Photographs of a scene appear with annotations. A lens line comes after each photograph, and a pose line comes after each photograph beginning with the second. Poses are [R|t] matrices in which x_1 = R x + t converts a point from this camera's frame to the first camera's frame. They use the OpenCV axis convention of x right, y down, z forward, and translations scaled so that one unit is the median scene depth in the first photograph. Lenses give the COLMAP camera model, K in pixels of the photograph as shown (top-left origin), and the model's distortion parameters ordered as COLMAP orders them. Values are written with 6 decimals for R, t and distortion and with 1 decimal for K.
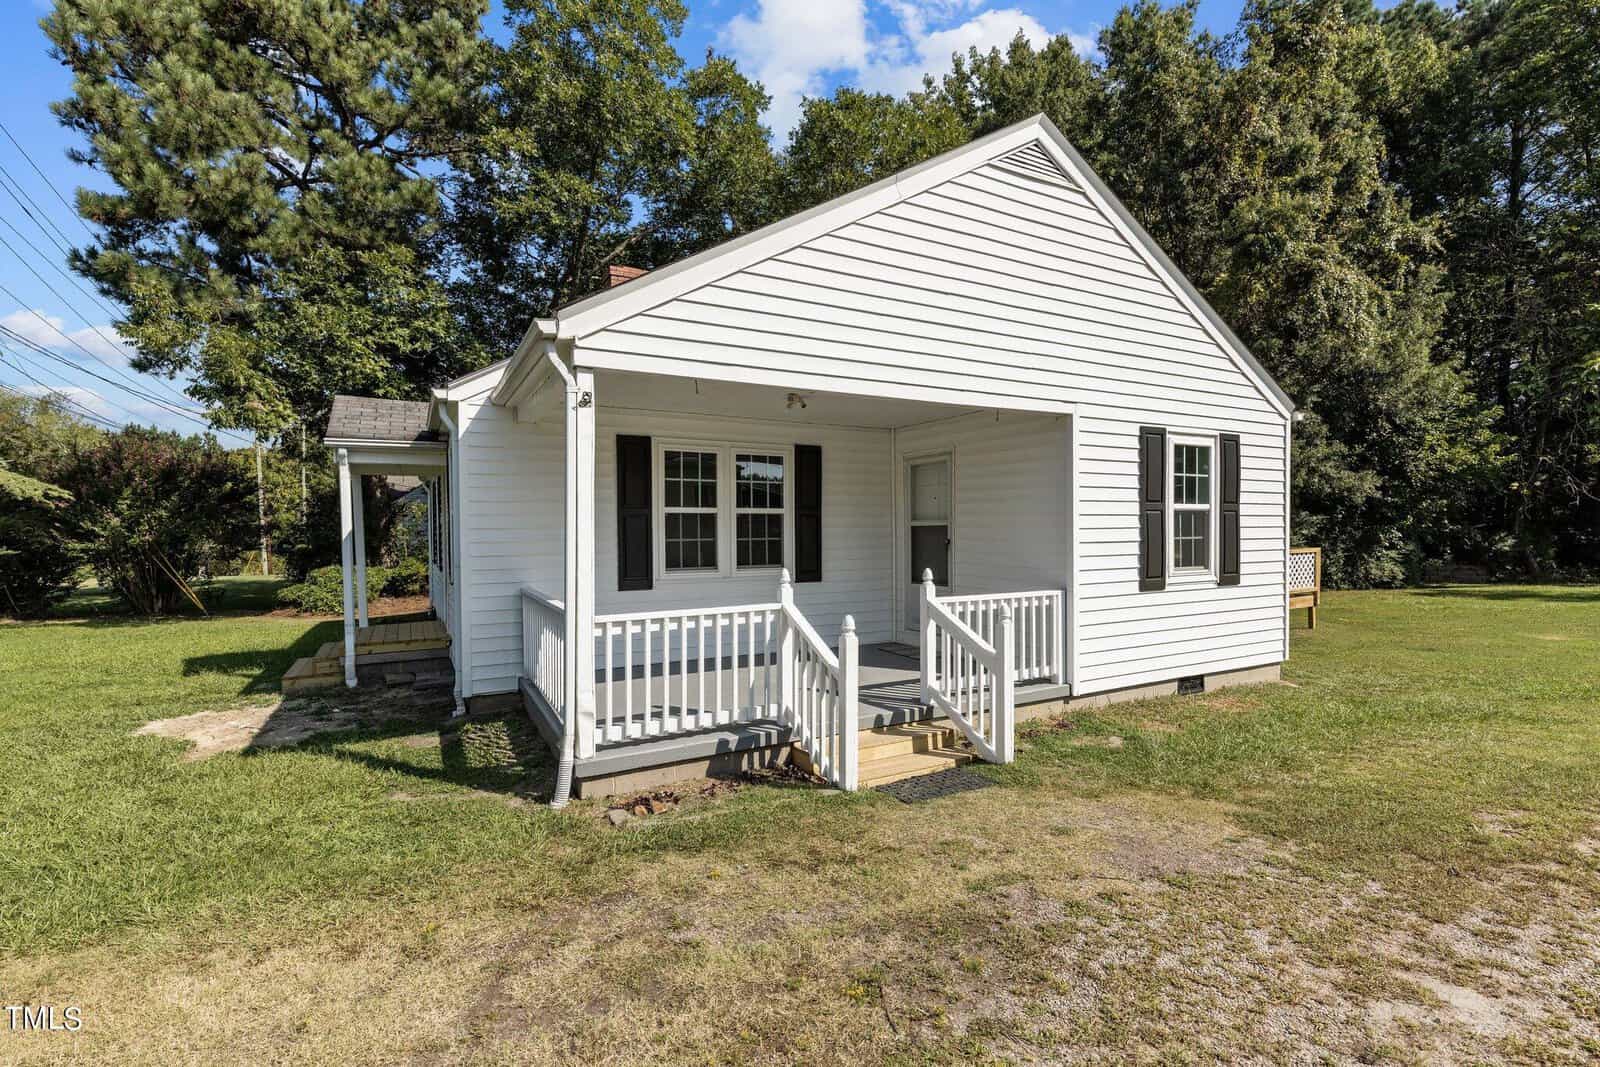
lens RADIAL K [[734.5, 0, 804.0], [0, 734.5, 521.0], [0, 0, 1]] dist [0.002062, 0.000067]
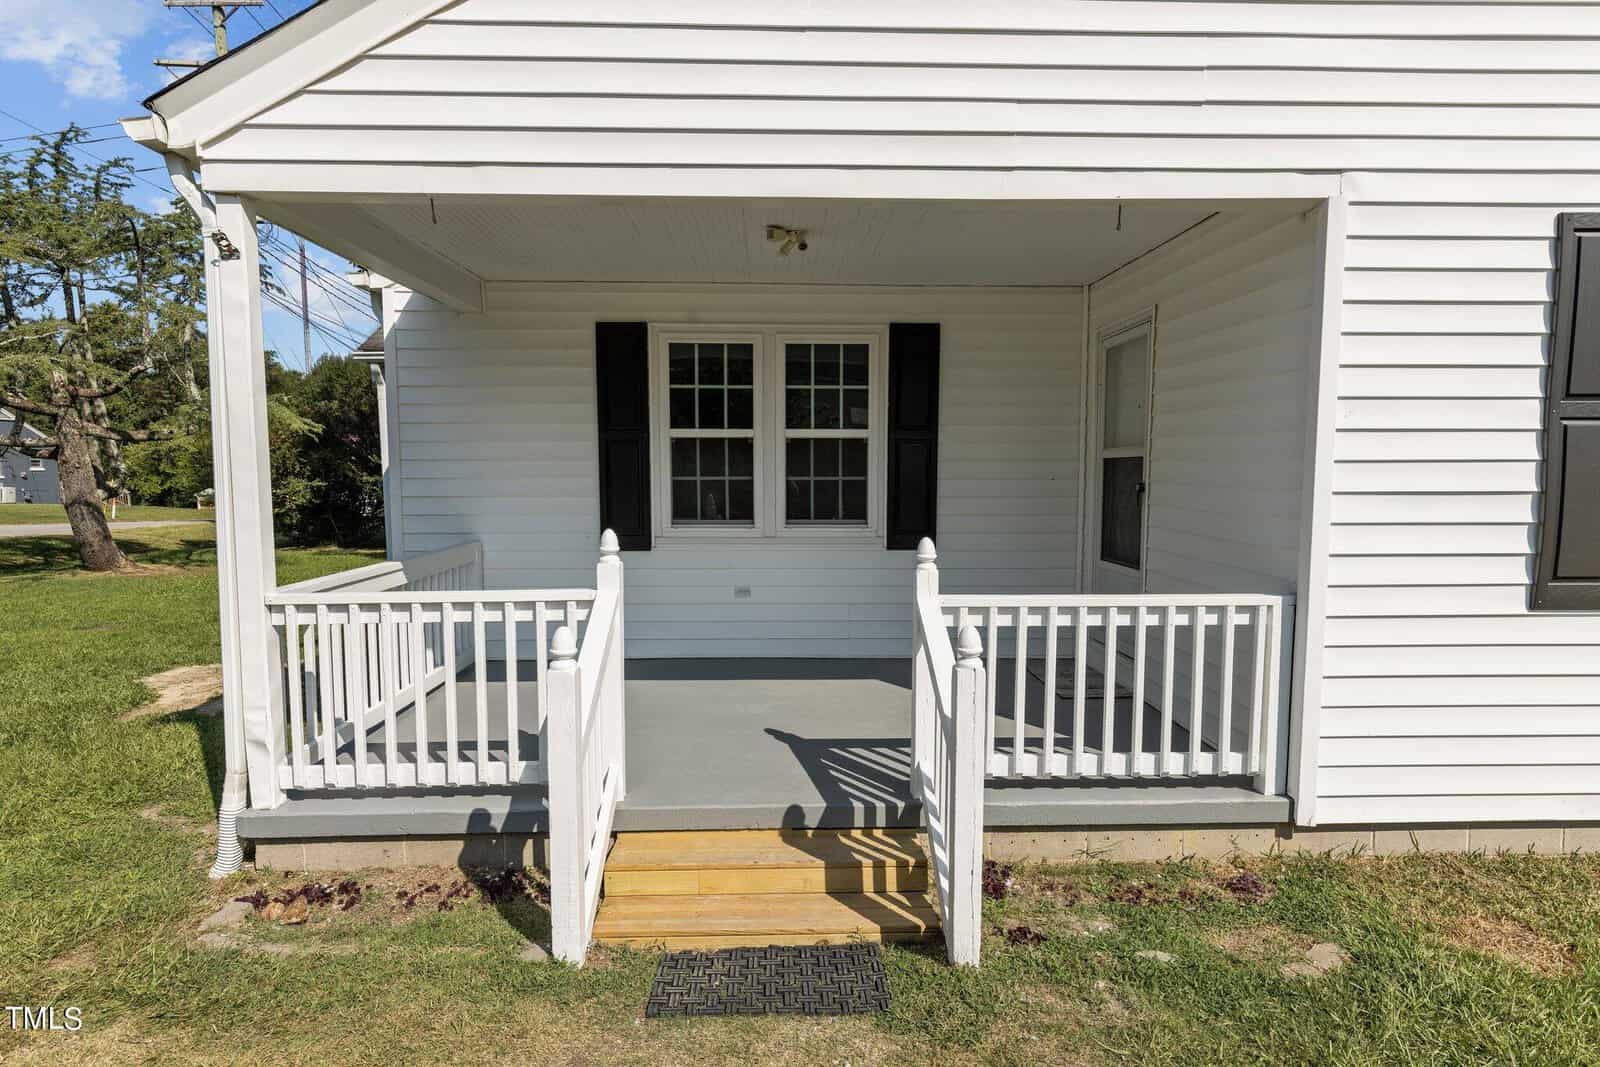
lens RADIAL K [[903.1, 0, 800.0], [0, 903.1, 533.5], [0, 0, 1]] dist [0.001971, -0.001448]
pose [[0.889203, 0.039188, -0.455831, 0.337598], [-0.000562, 0.996418, 0.084566, 0.007670], [0.457512, -0.074940, 0.886040, 0.364312]]
